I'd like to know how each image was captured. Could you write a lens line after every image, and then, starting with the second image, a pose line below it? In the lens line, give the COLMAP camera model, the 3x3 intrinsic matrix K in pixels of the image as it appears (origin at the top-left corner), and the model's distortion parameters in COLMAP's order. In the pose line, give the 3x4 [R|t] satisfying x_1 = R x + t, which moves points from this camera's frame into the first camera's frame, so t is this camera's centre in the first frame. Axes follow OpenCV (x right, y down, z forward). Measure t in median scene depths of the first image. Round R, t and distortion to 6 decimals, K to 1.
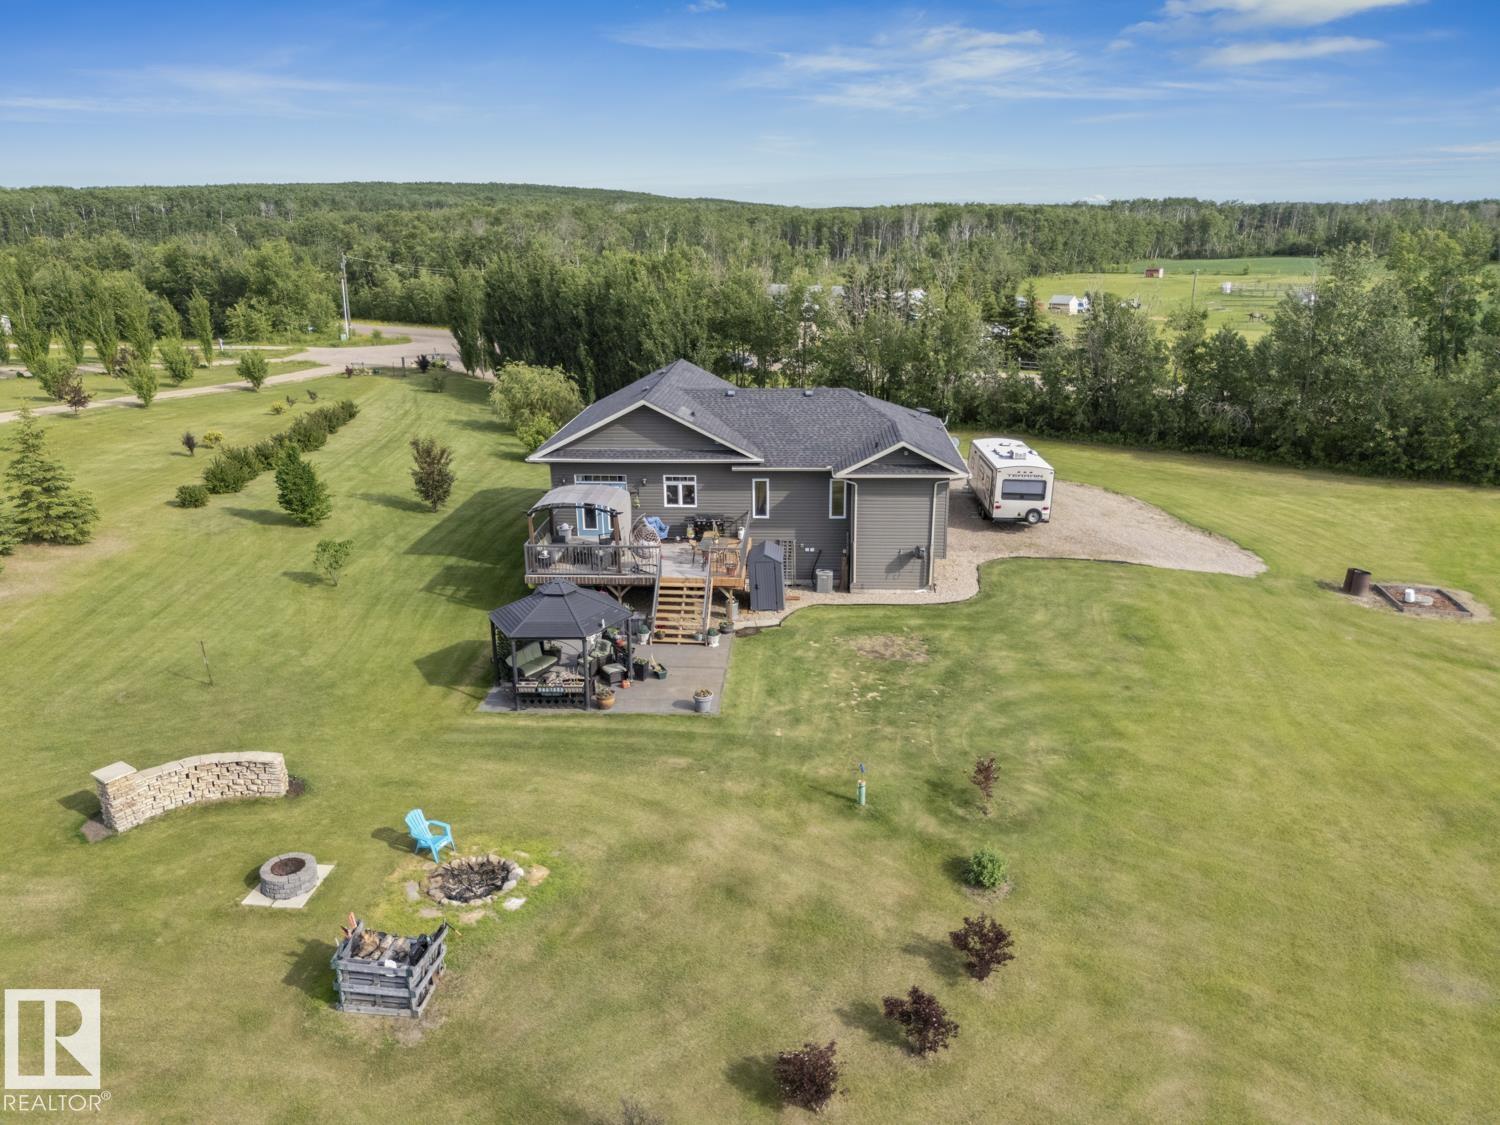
lens RADIAL K [[1106.7, 0, 750.0], [0, 1106.7, 562.5], [0, 0, 1]] dist [0.064925, -0.052812]
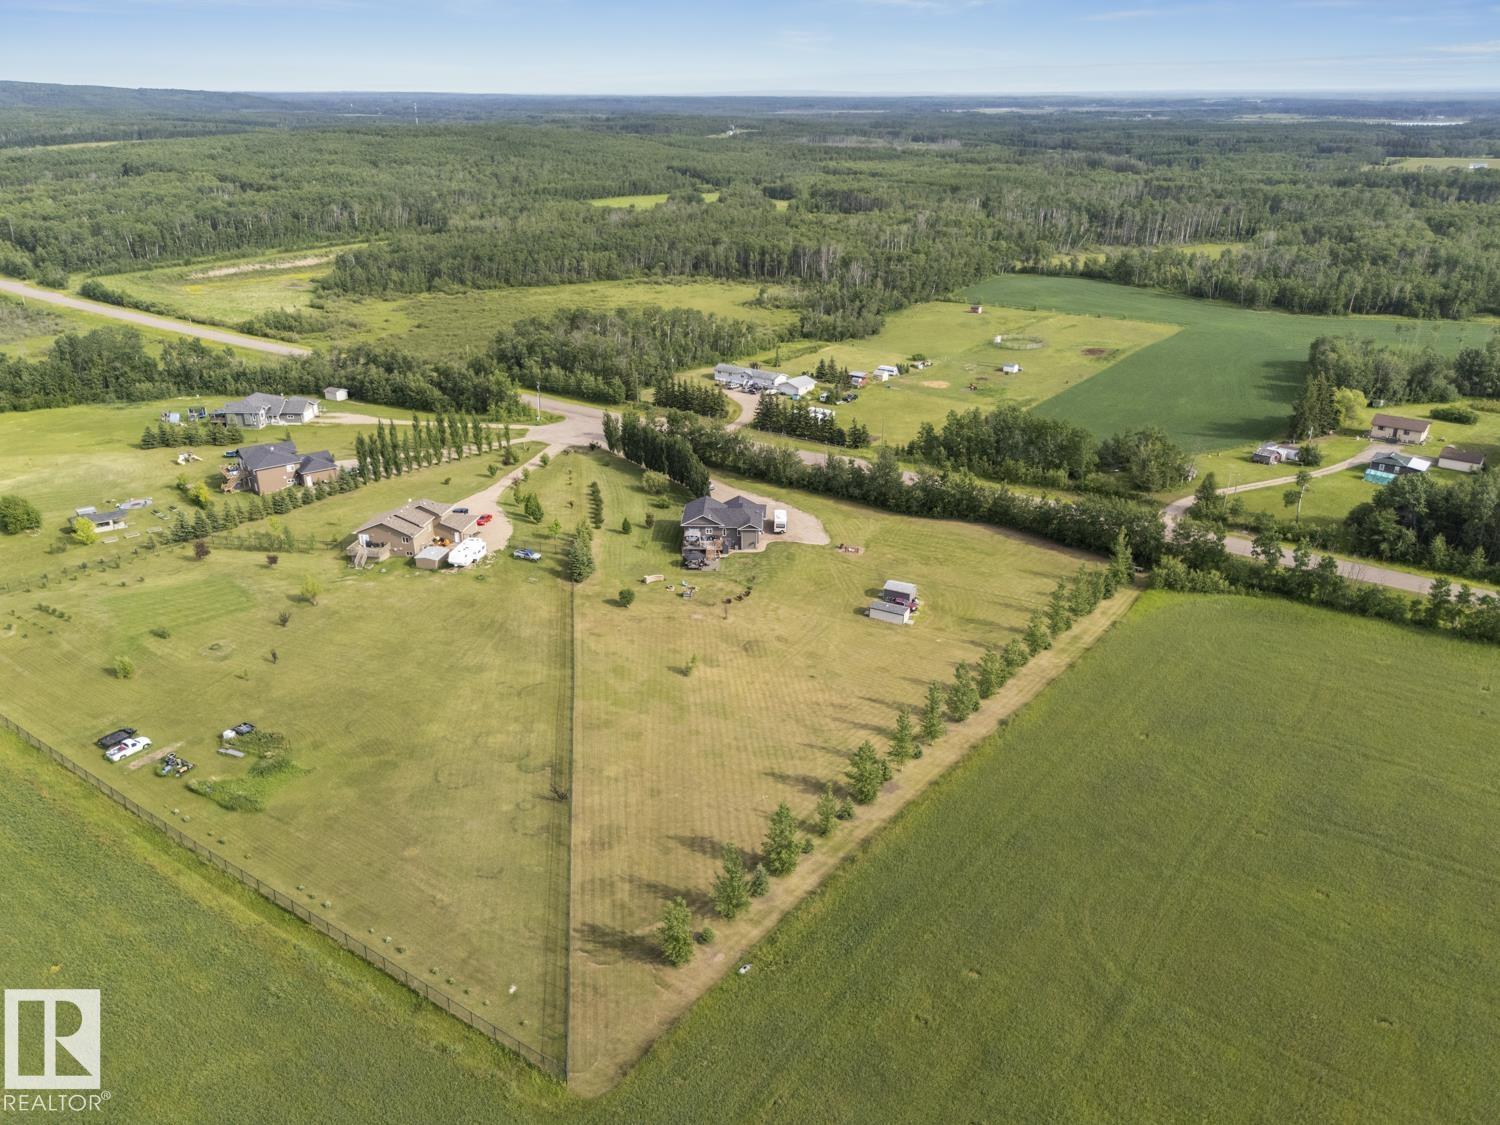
lens RADIAL K [[1106.7, 0, 750.0], [0, 1106.7, 562.5], [0, 0, 1]] dist [0.064925, -0.052812]
pose [[0.999385, -0.004158, 0.034833, -0.052735], [0.000946, 0.995784, 0.091724, -0.399720], [-0.035067, -0.091635, 0.995175, -4.299980]]
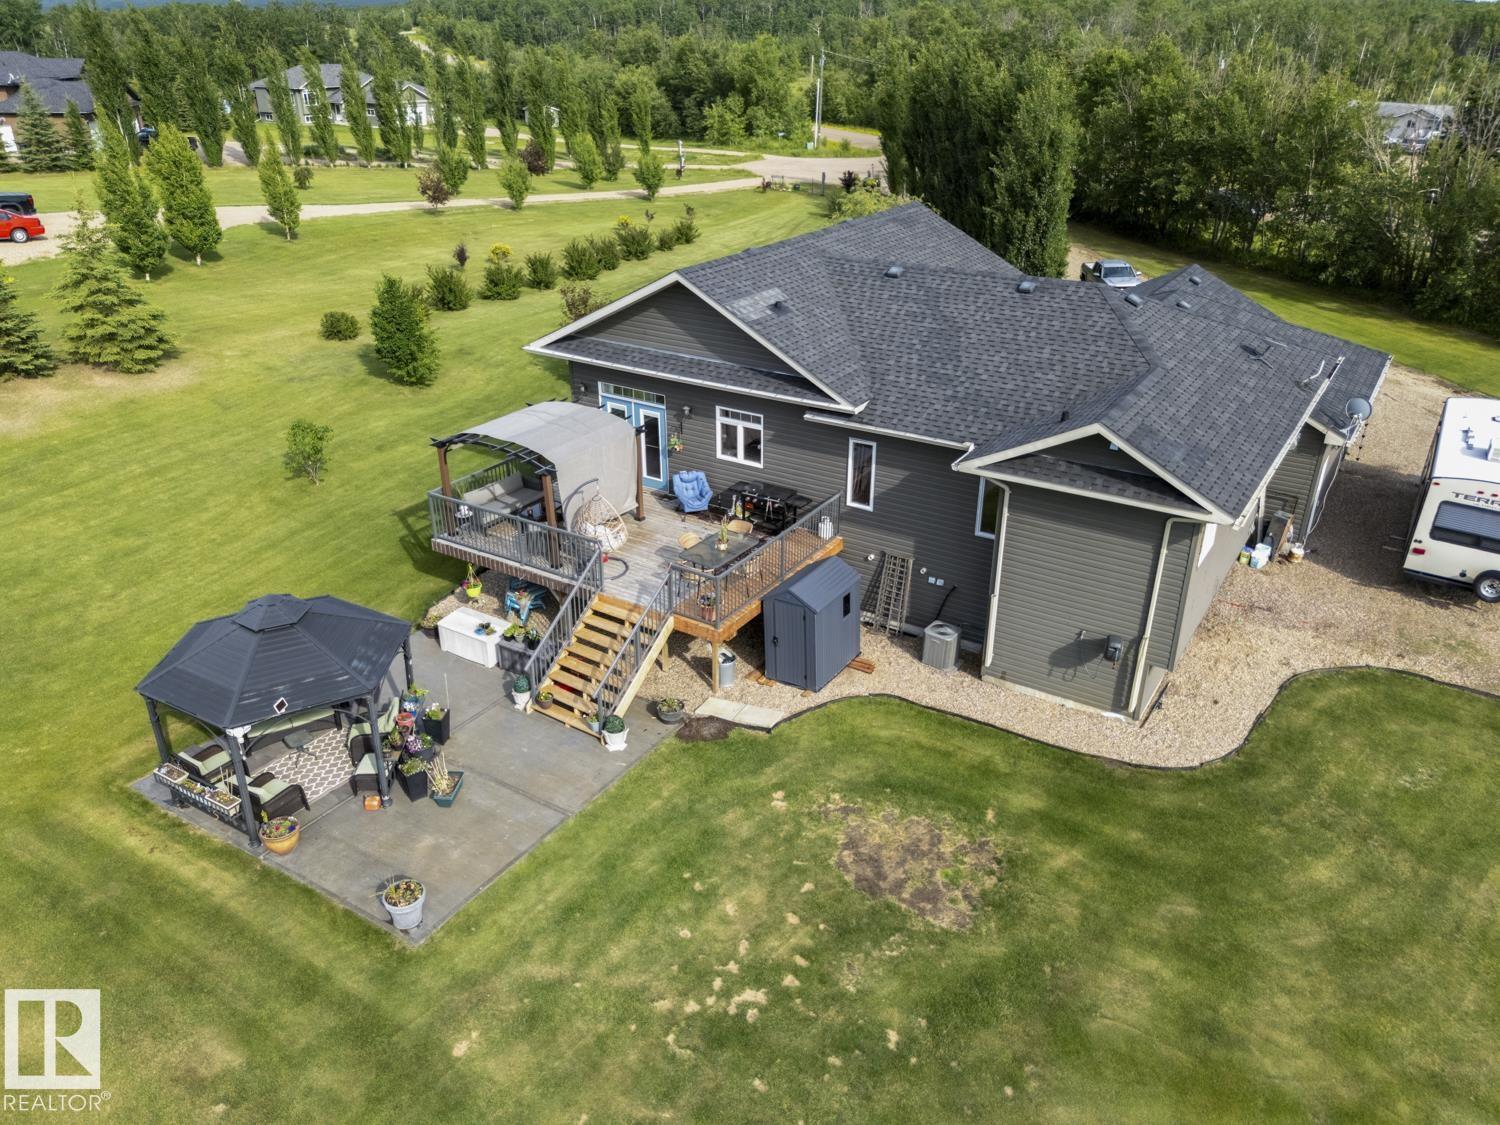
lens RADIAL K [[1106.7, 0, 750.0], [0, 1106.7, 562.5], [0, 0, 1]] dist [0.064925, -0.052812]
pose [[0.875492, 0.220706, -0.429887, 0.208807], [-0.154088, 0.970671, 0.184538, -0.108426], [0.458007, -0.095321, 0.883823, 0.473645]]
